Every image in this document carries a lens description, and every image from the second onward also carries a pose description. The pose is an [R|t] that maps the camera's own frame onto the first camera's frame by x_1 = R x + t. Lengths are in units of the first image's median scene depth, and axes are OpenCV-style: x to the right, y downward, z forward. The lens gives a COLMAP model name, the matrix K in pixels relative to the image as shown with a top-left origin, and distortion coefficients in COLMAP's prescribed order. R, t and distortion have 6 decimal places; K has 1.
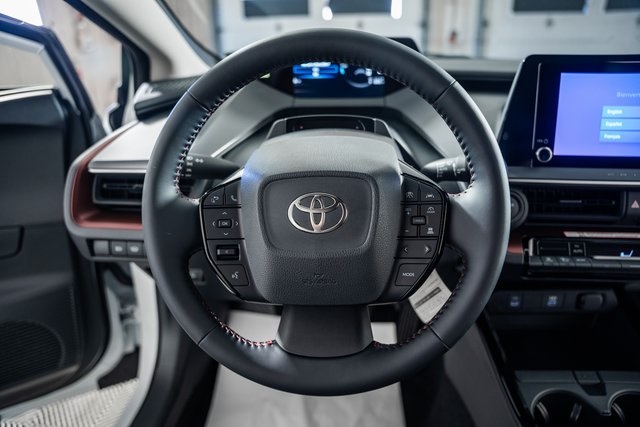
lens RADIAL K [[435.8, 0, 320.0], [0, 435.8, 213.5], [0, 0, 1]] dist [-0.147448, 0.087730]
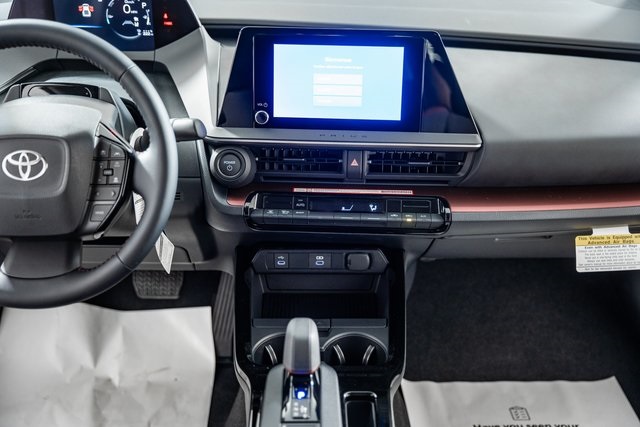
lens RADIAL K [[854.1, 0, 338.9], [0, 854.1, 215.5], [0, 0, 1]] dist [0.013844, 0.350611]
pose [[0.997419, 0.003231, 0.071731, 0.572371], [-0.005626, 0.999432, 0.033213, 0.043939], [-0.071583, -0.033531, 0.996871, -1.285772]]
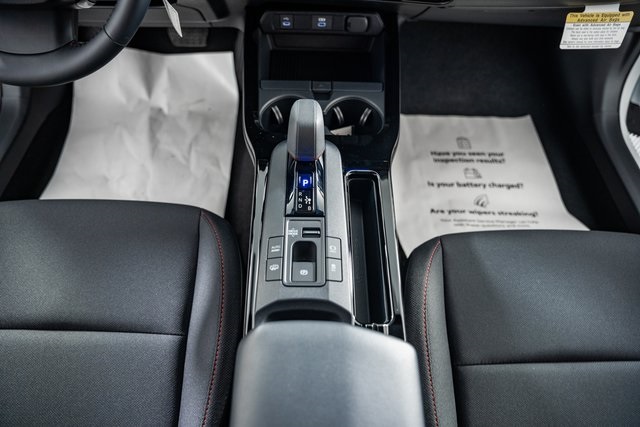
lens RADIAL K [[435.8, 0, 320.0], [0, 435.8, 213.5], [0, 0, 1]] dist [-0.147448, 0.087730]
pose [[0.997555, -0.008161, 0.069403, 0.592507], [-0.029954, 0.847352, 0.530186, 0.059989], [-0.063135, -0.530968, 0.845036, -0.219987]]
